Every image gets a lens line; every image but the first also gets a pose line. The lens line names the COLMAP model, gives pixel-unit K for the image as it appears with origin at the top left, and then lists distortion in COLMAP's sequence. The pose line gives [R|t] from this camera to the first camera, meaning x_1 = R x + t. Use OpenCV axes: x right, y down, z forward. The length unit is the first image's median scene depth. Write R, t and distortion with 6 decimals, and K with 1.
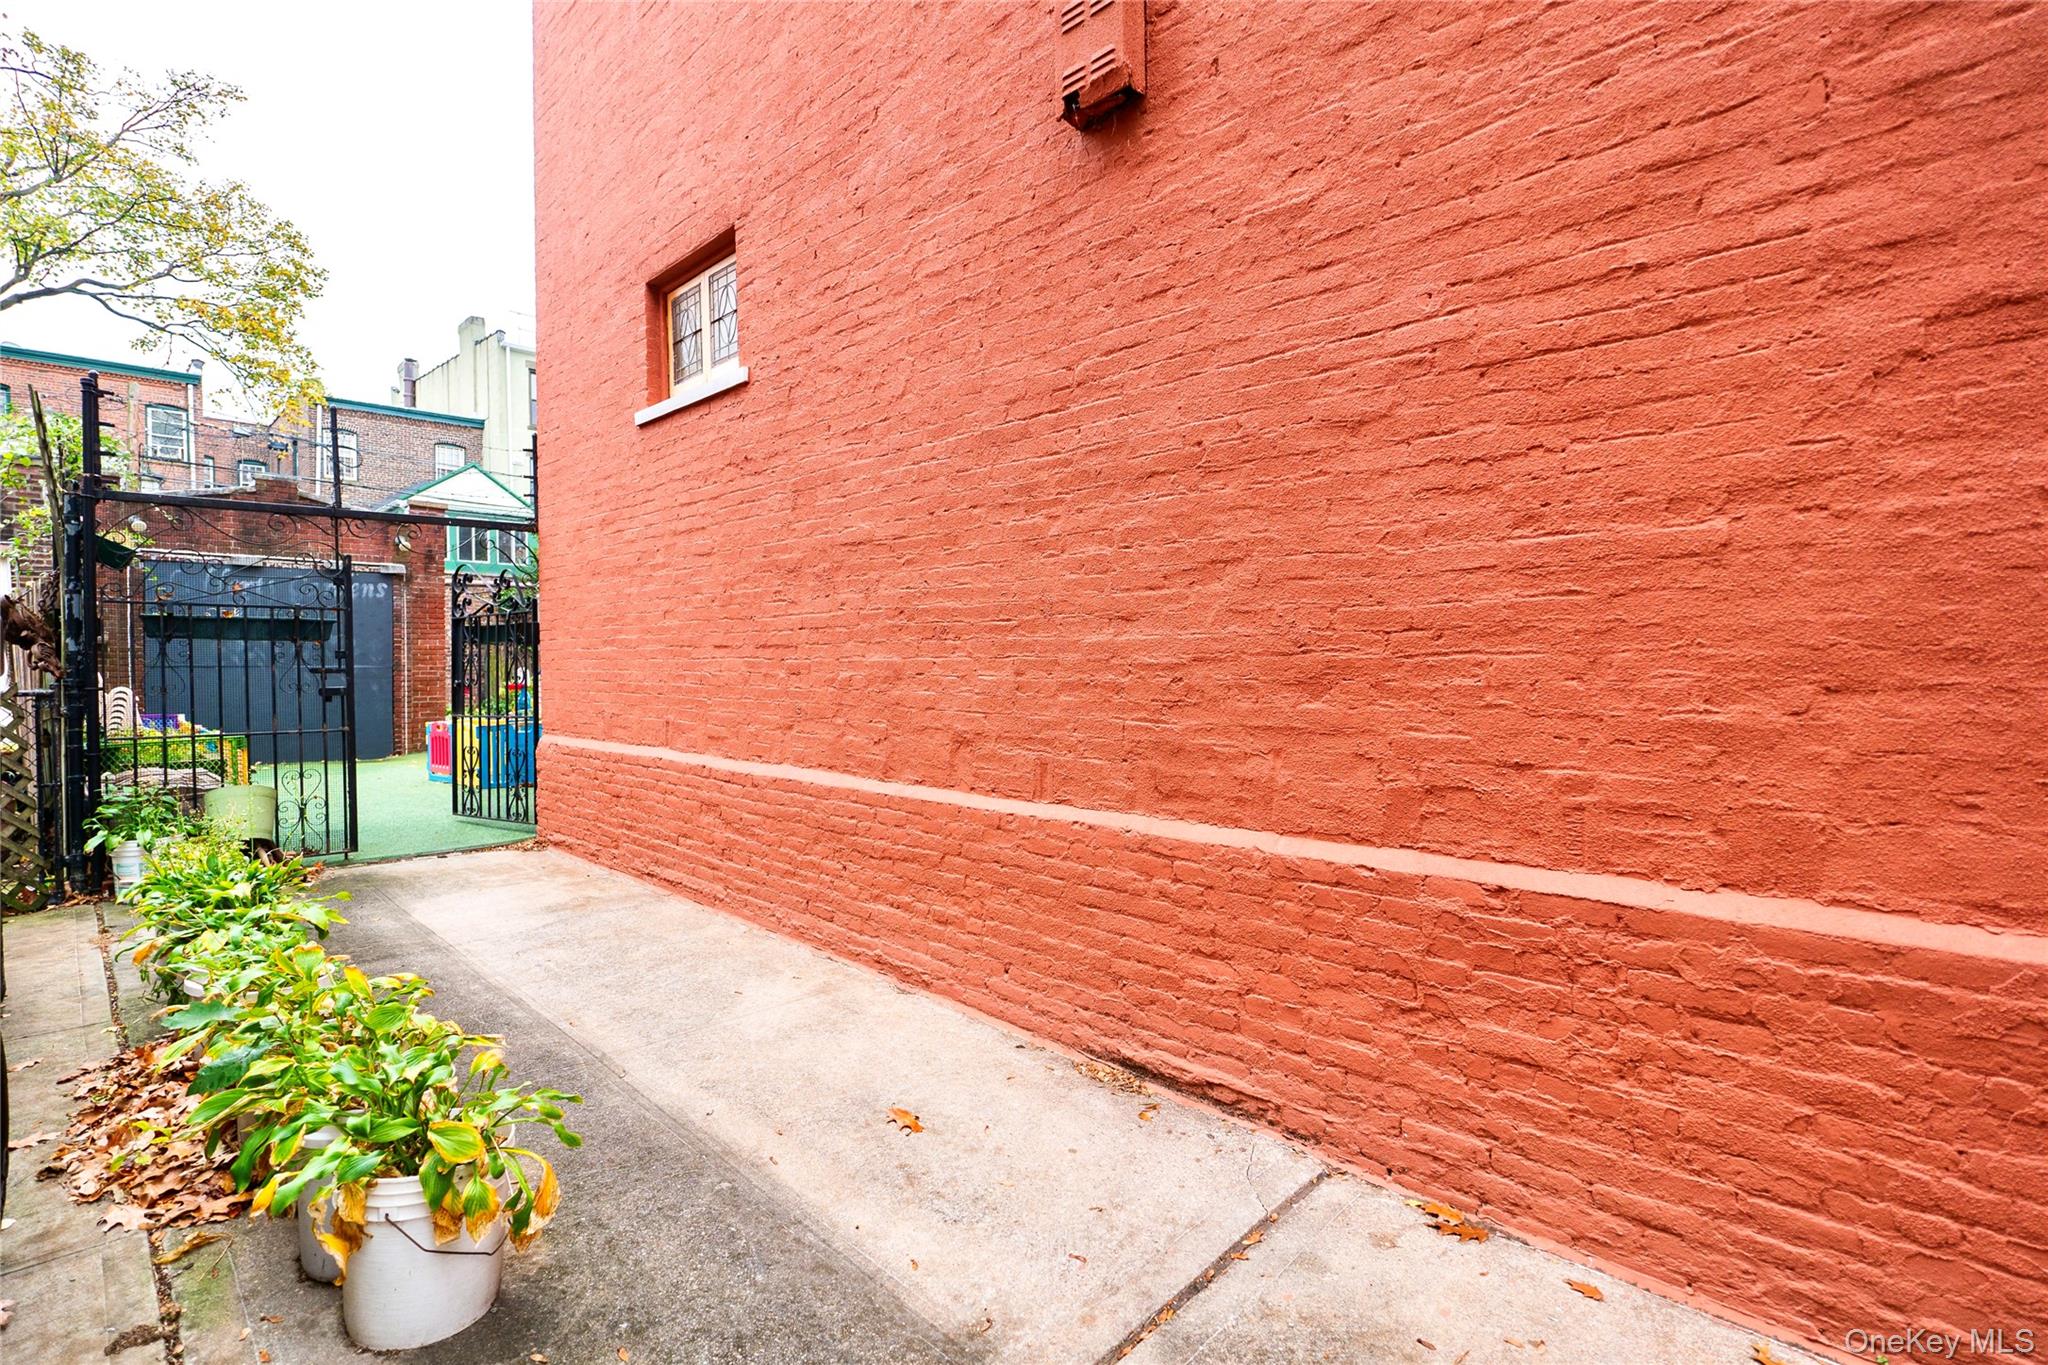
lens RADIAL K [[969.0, 0, 1018.5], [0, 969.0, 680.2], [0, 0, 1]] dist [-0.008037, 0.000778]
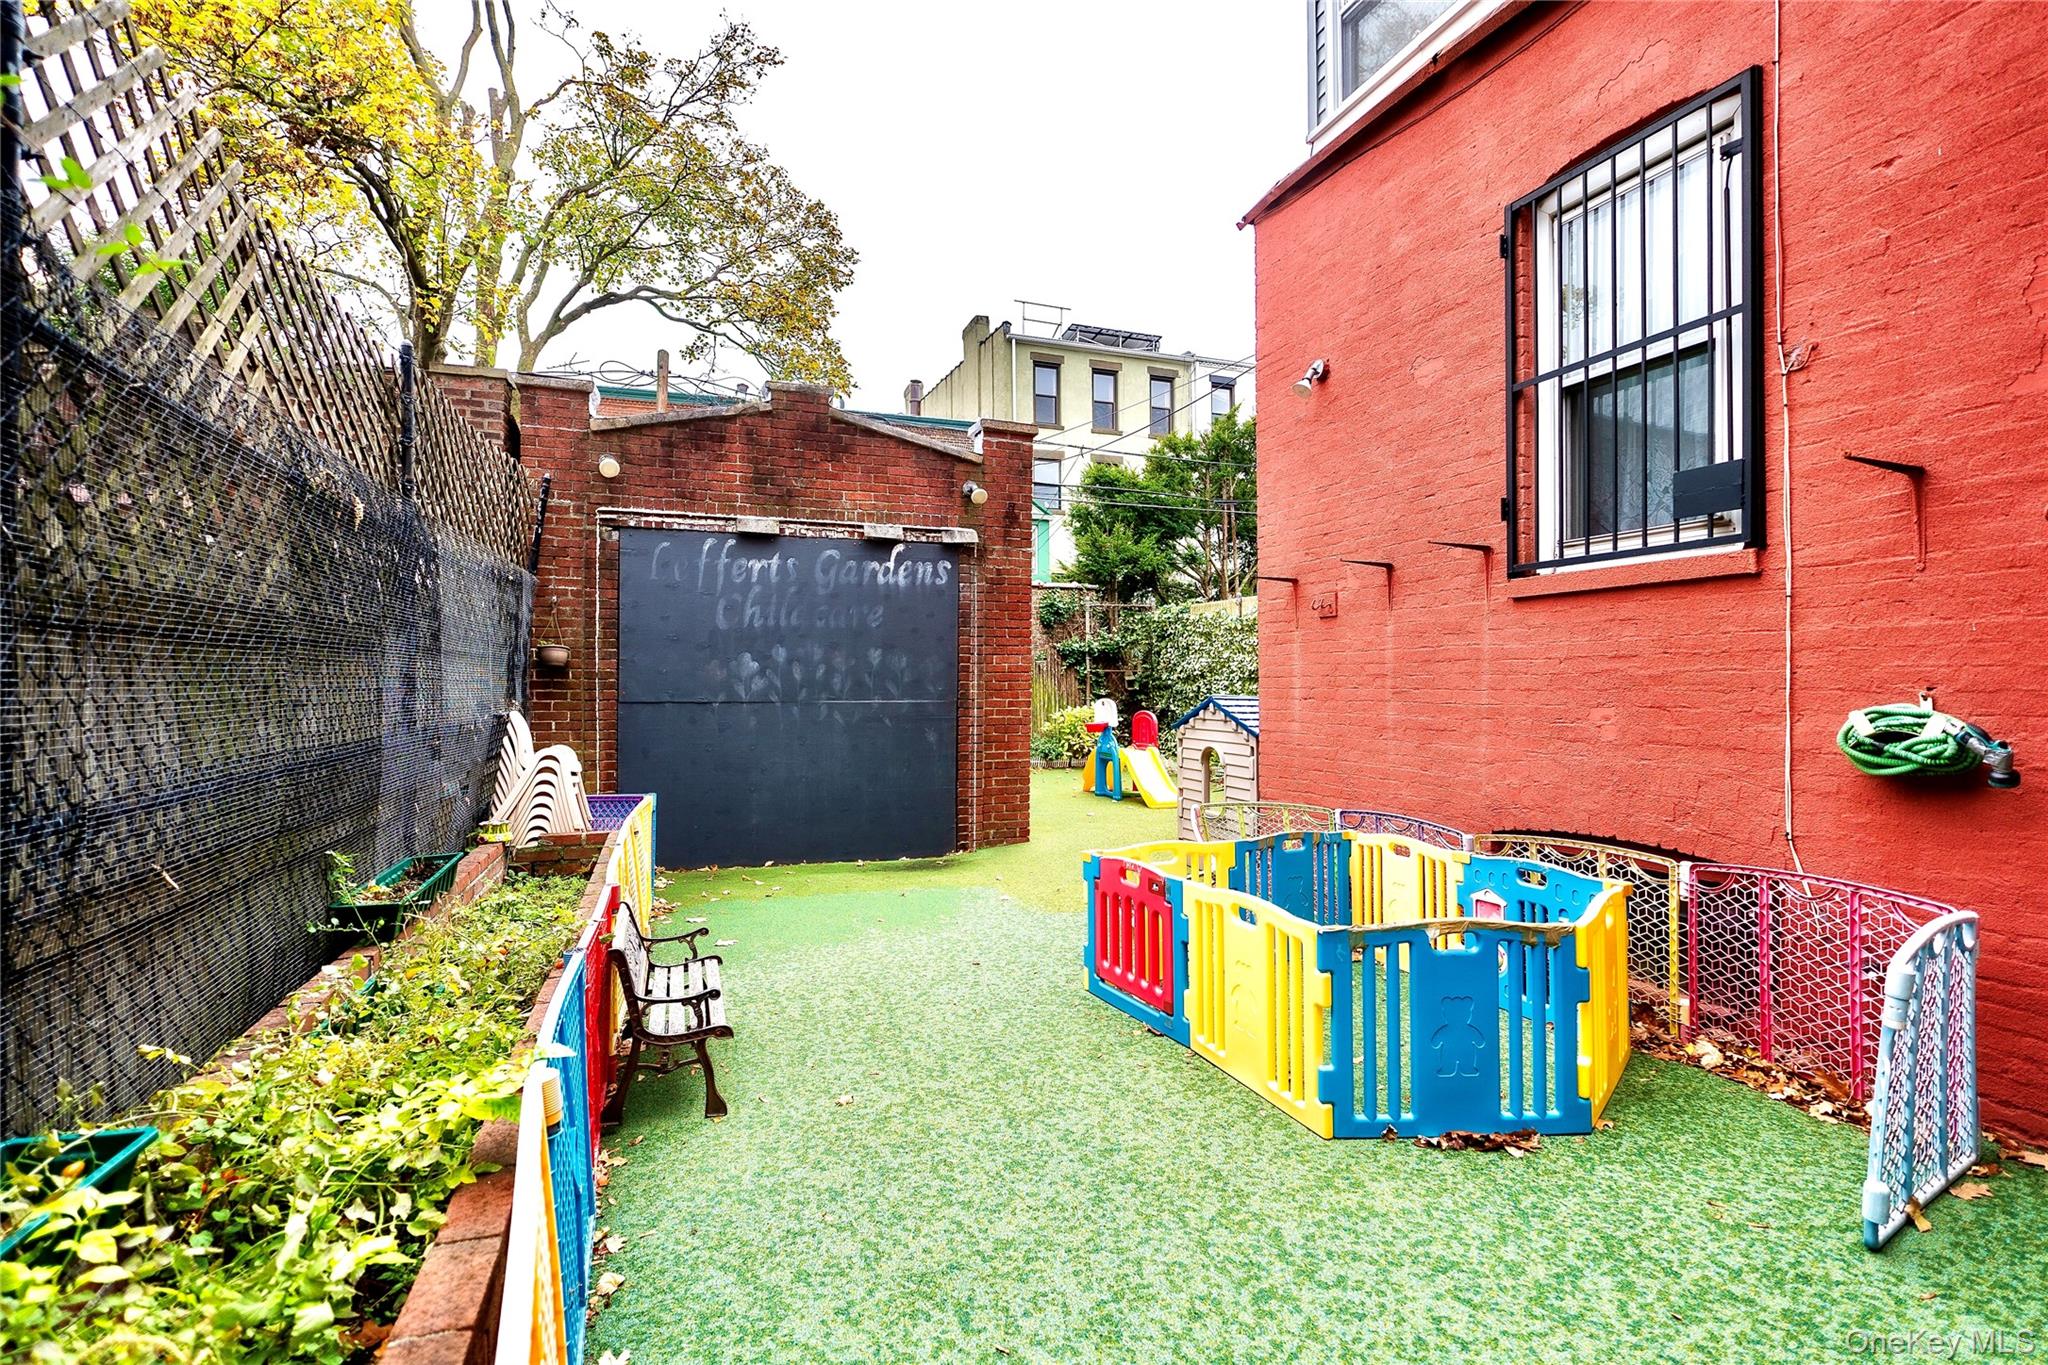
lens RADIAL K [[943.8, 0, 1011.9], [0, 943.8, 678.6], [0, 0, 1]] dist [-0.015766, -0.000199]
pose [[0.905231, 0.000696, -0.424919, -0.375256], [-0.009331, 0.999790, -0.018240, -0.017920], [0.424817, 0.020476, 0.905047, 0.495021]]
